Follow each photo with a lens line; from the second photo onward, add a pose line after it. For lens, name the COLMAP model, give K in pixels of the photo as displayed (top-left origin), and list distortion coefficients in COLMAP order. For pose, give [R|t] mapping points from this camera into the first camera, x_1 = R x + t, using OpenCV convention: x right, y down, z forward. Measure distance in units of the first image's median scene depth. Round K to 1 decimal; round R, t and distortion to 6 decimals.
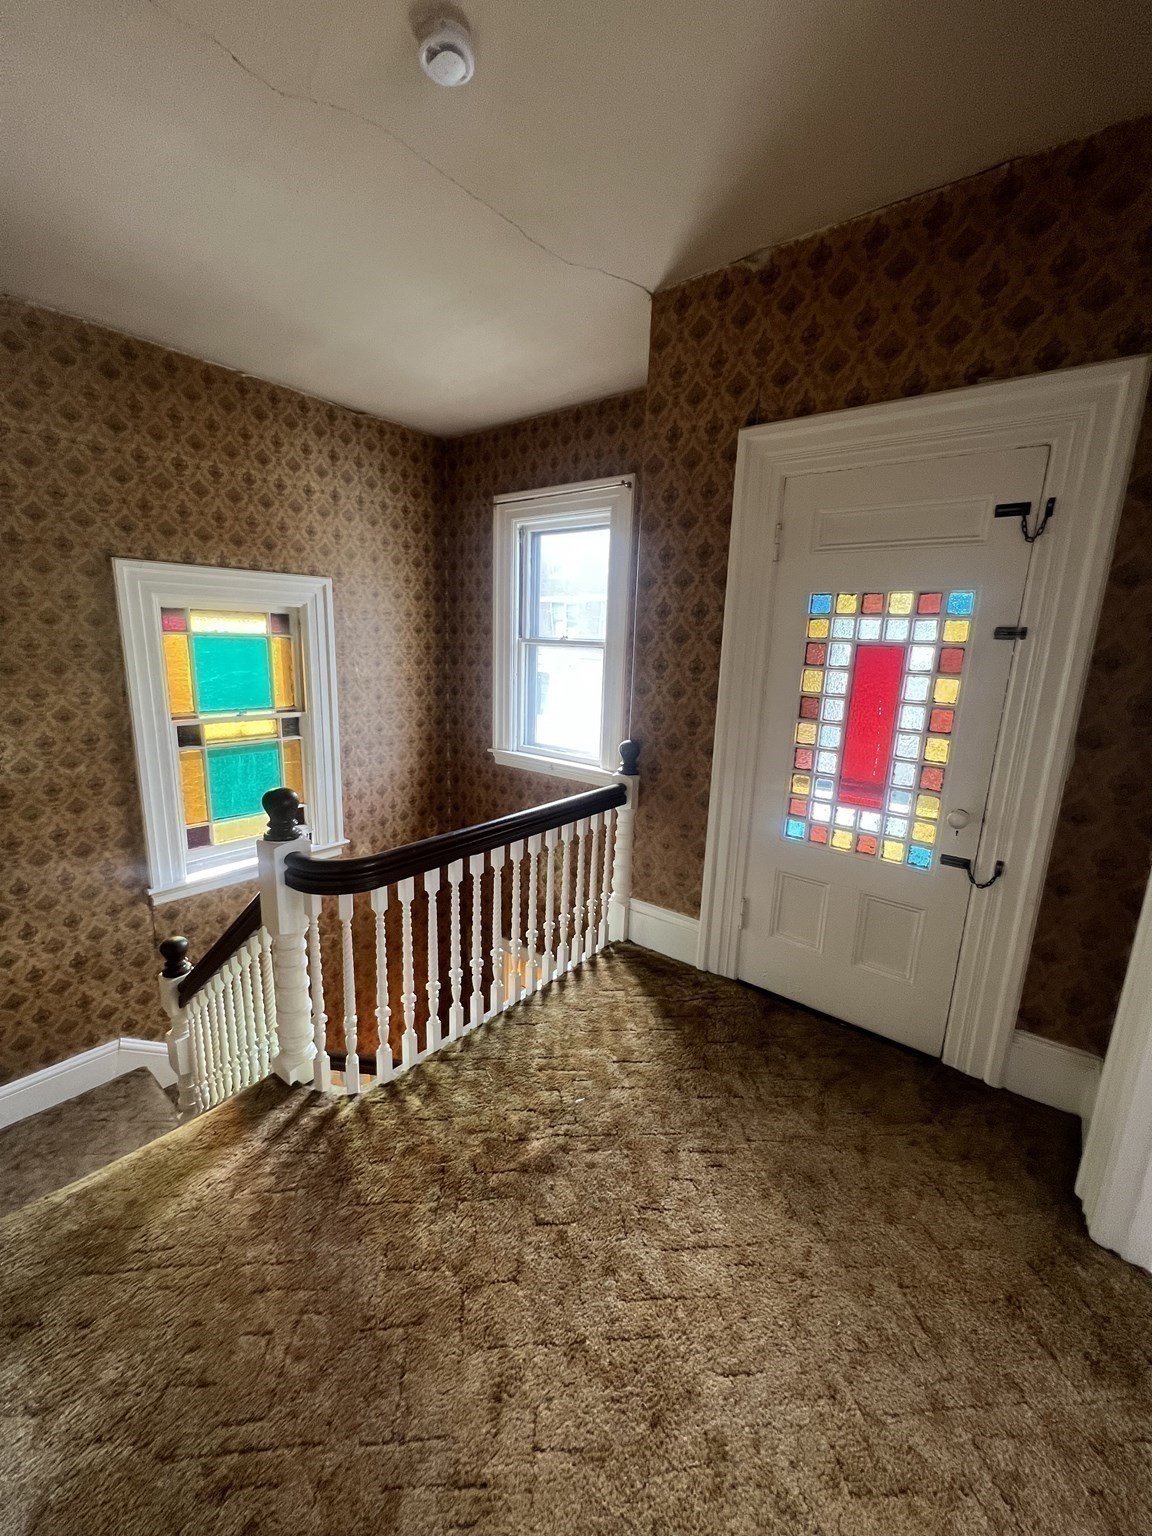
lens RADIAL K [[612.7, 0, 577.4], [0, 612.7, 770.7], [0, 0, 1]] dist [-0.002634, -0.000687]
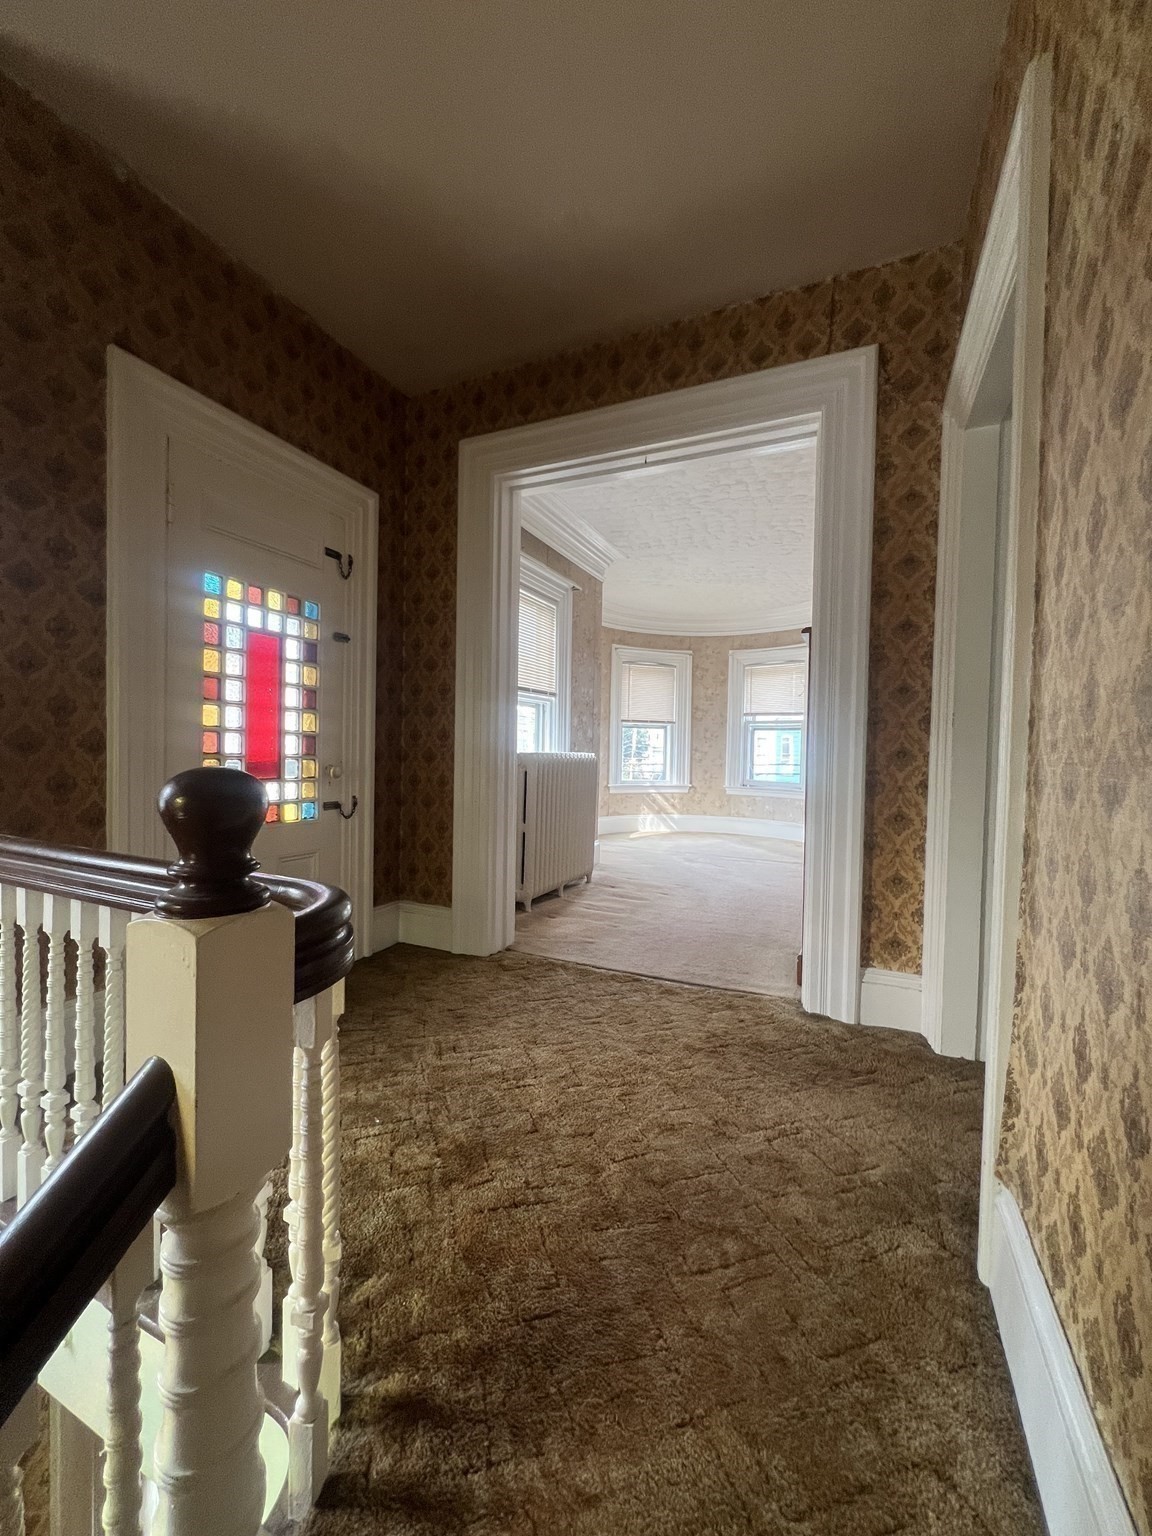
lens RADIAL K [[612.7, 0, 577.4], [0, 612.7, 770.7], [0, 0, 1]] dist [-0.002634, -0.000687]
pose [[-0.249861, -0.064383, 0.966139, -0.791843], [0.176617, 0.978018, 0.110851, 0.021955], [-0.952038, 0.198334, -0.232998, 0.784965]]
